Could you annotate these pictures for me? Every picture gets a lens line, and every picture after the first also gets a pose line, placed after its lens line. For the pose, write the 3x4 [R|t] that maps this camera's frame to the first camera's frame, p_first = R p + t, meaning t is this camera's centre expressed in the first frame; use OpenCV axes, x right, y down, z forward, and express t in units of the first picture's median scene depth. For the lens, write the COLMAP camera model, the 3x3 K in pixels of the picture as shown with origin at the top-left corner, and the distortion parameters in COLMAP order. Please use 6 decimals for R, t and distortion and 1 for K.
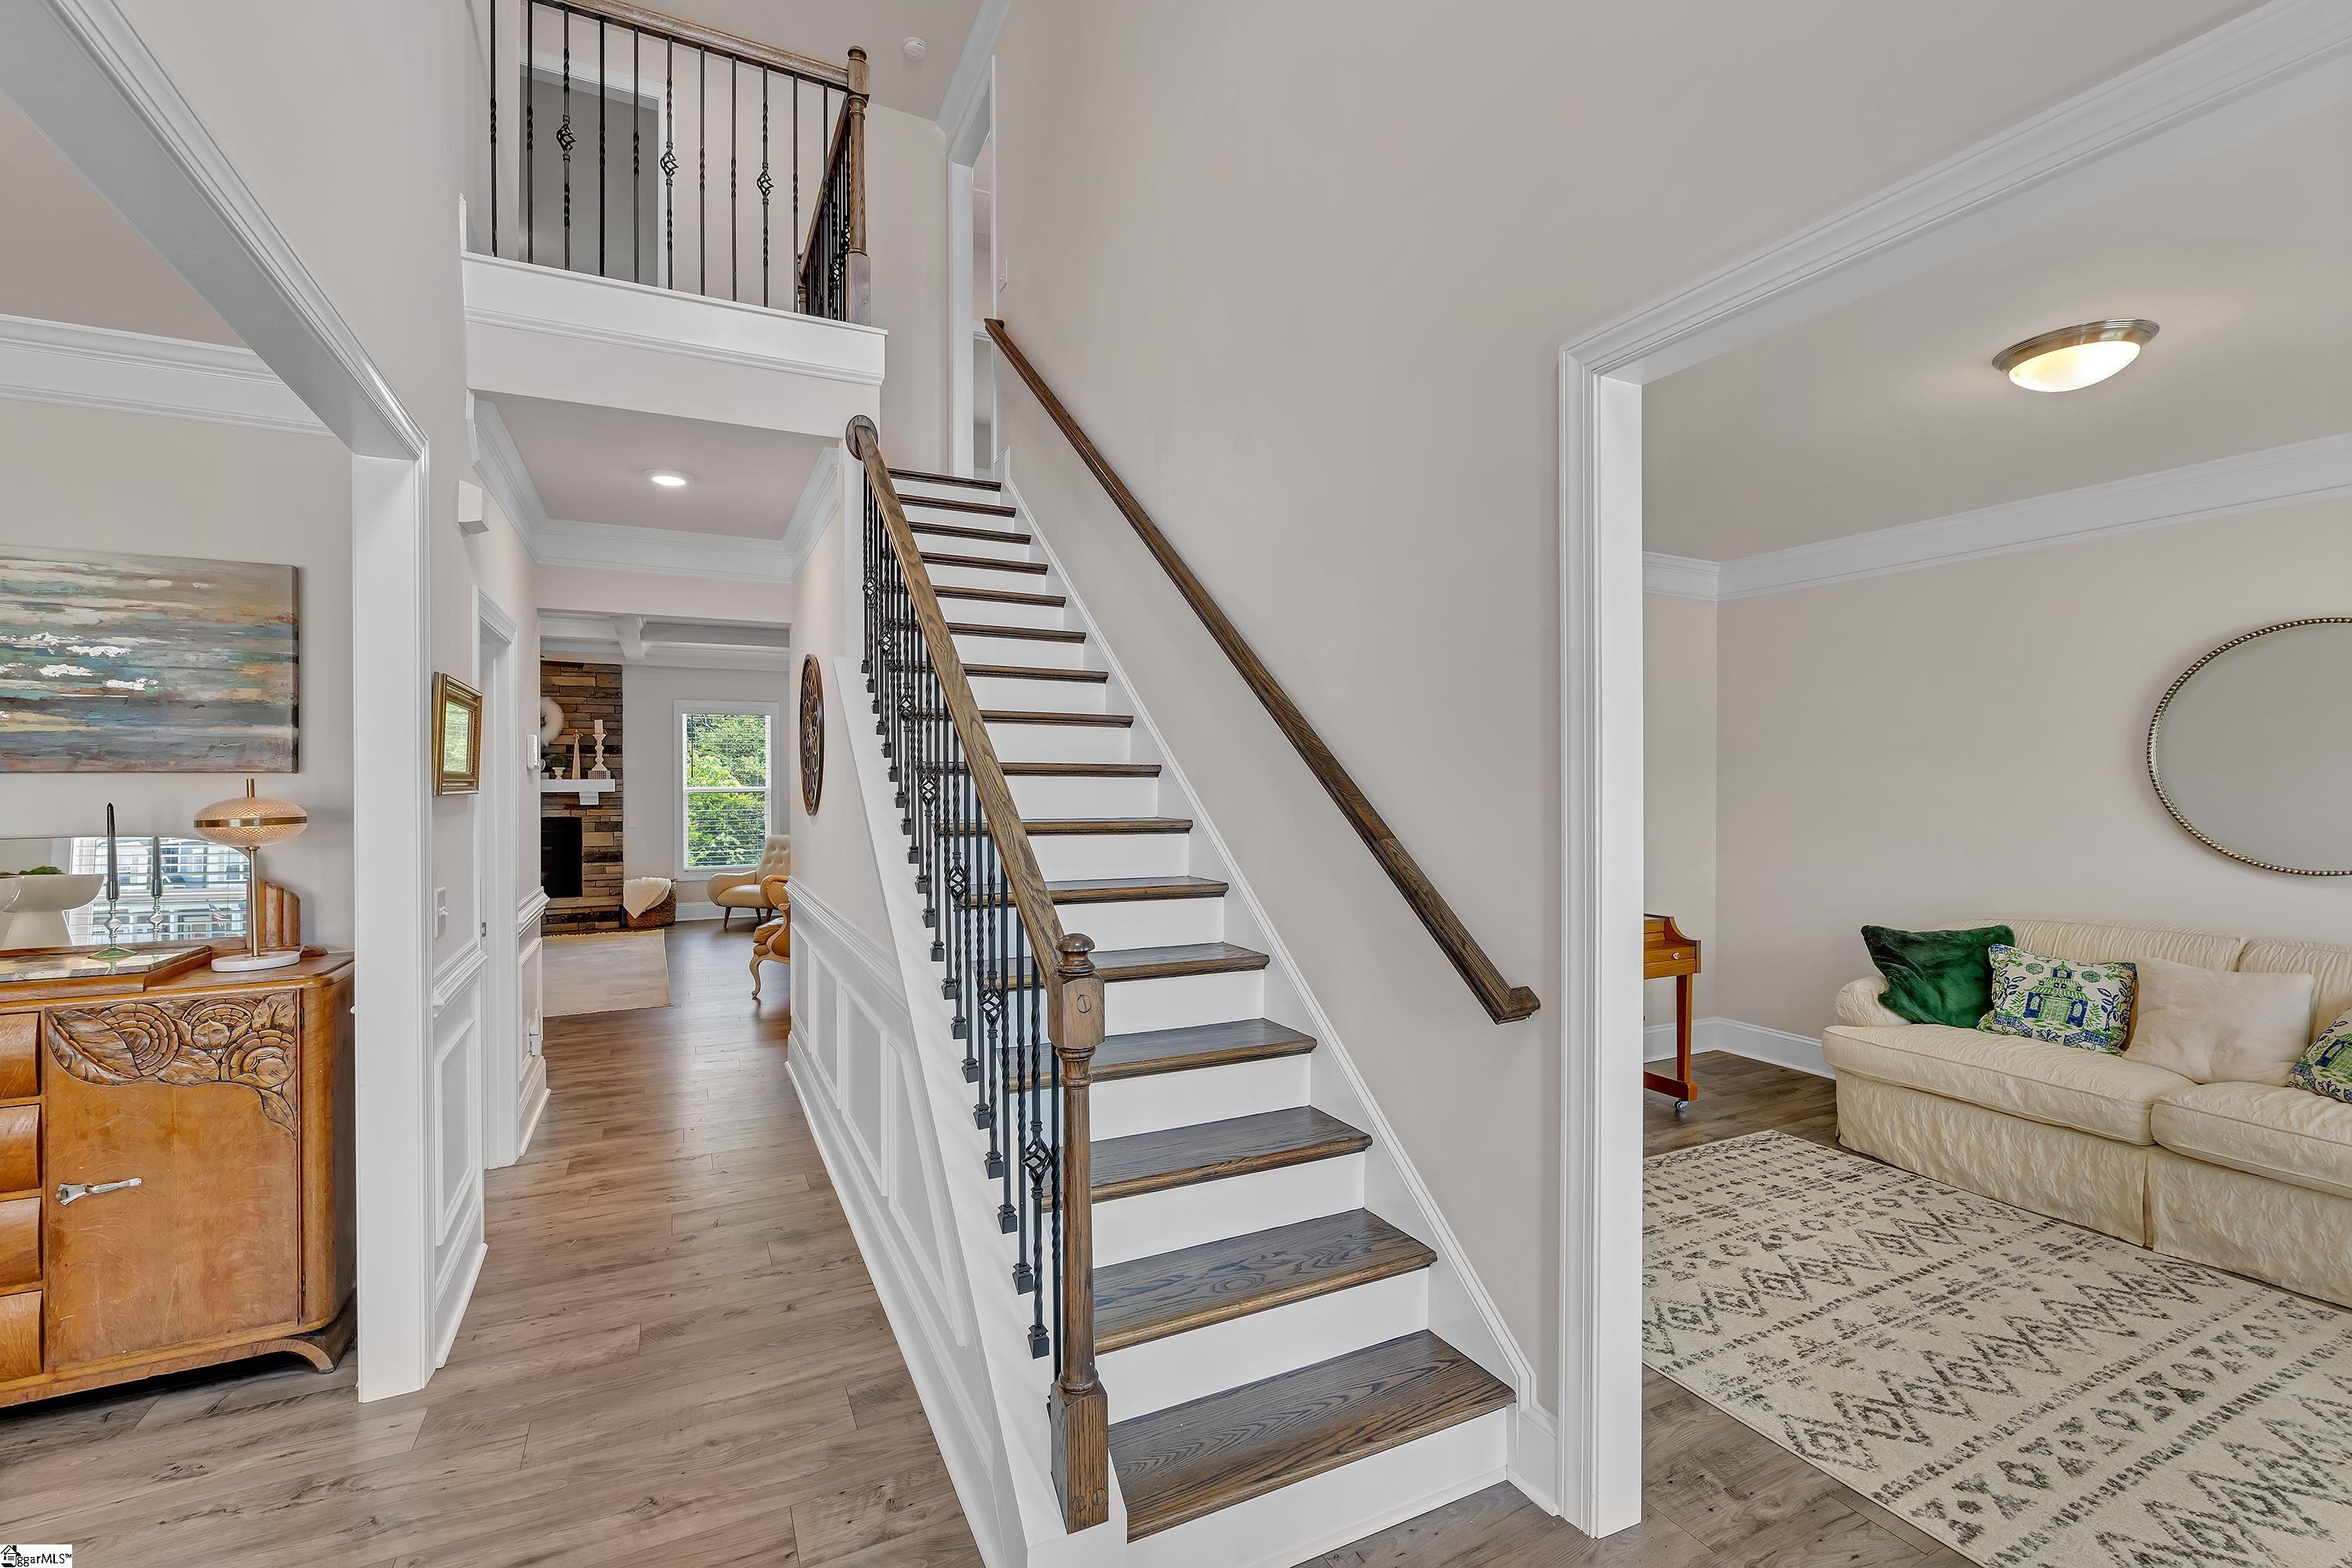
lens RADIAL K [[1025.3, 0, 1169.2], [0, 1025.3, 782.4], [0, 0, 1]] dist [-0.004849, -0.000161]
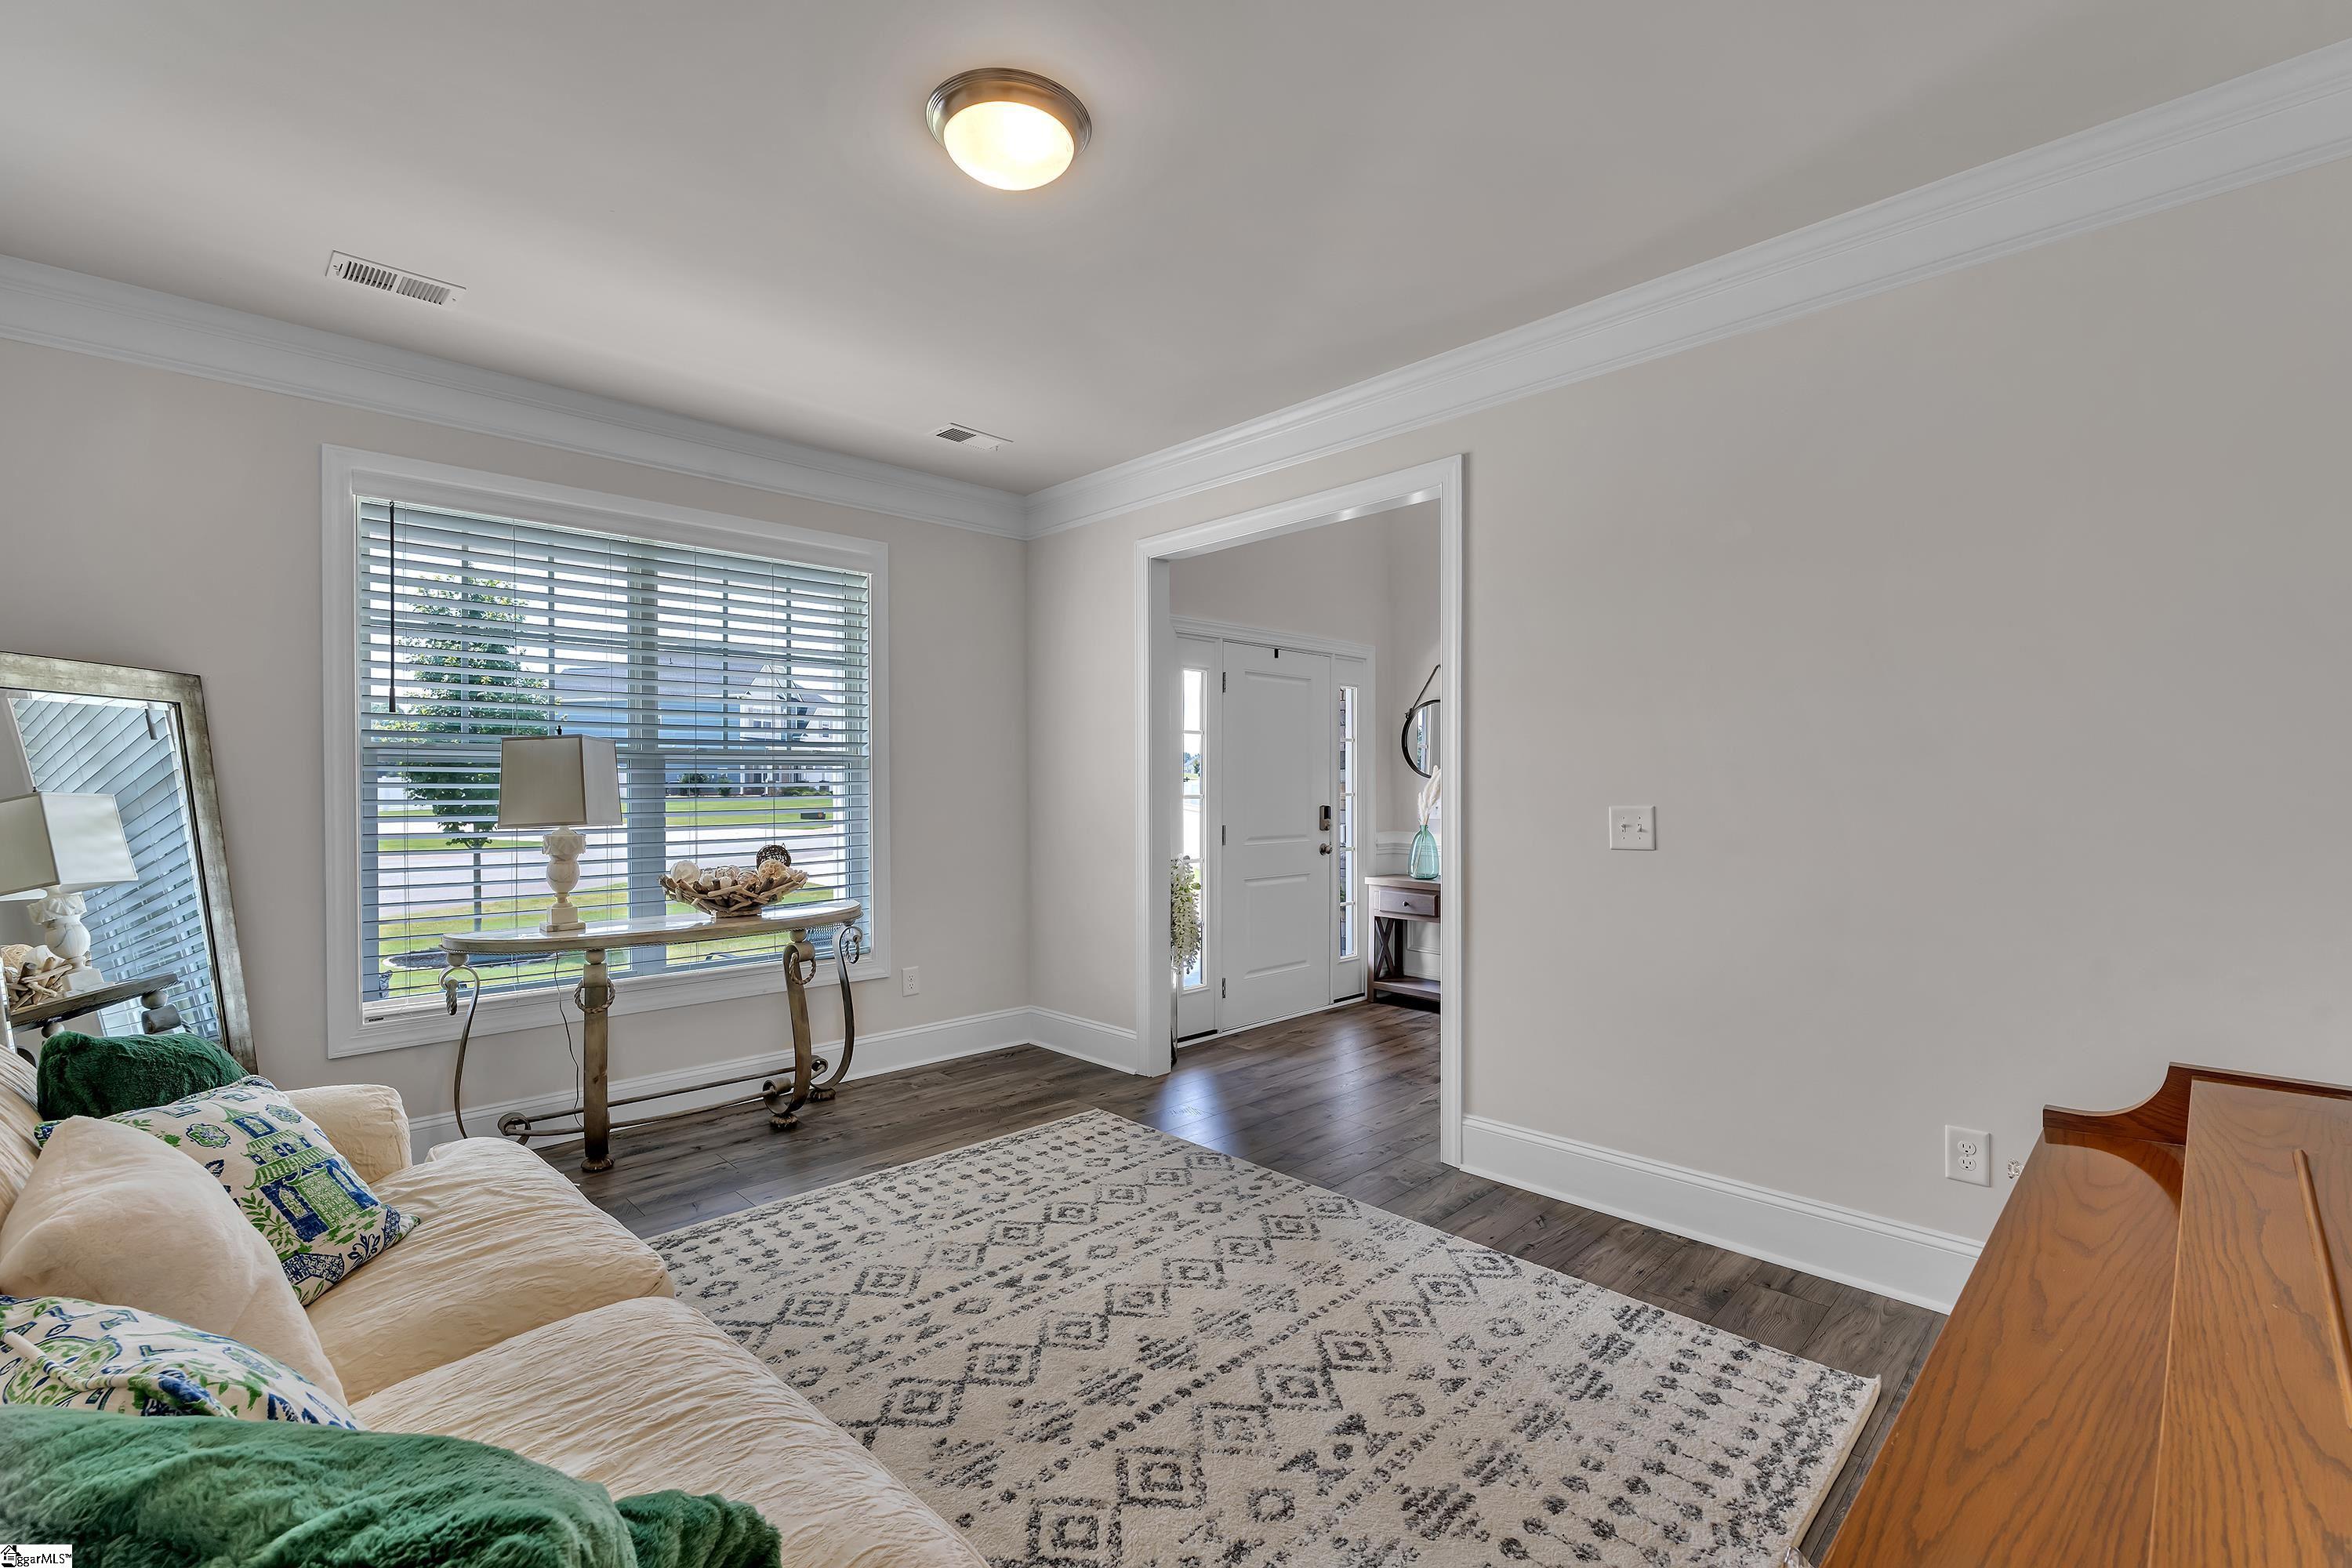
lens RADIAL K [[1025.3, 0, 1181.1], [0, 1025.3, 785.6], [0, 0, 1]] dist [-0.004849, -0.000161]
pose [[-0.949415, 0.000287, -0.314024, 0.999079], [0.000024, 1.000000, 0.000841, 0.075689], [0.314024, 0.000791, -0.949415, 1.763821]]
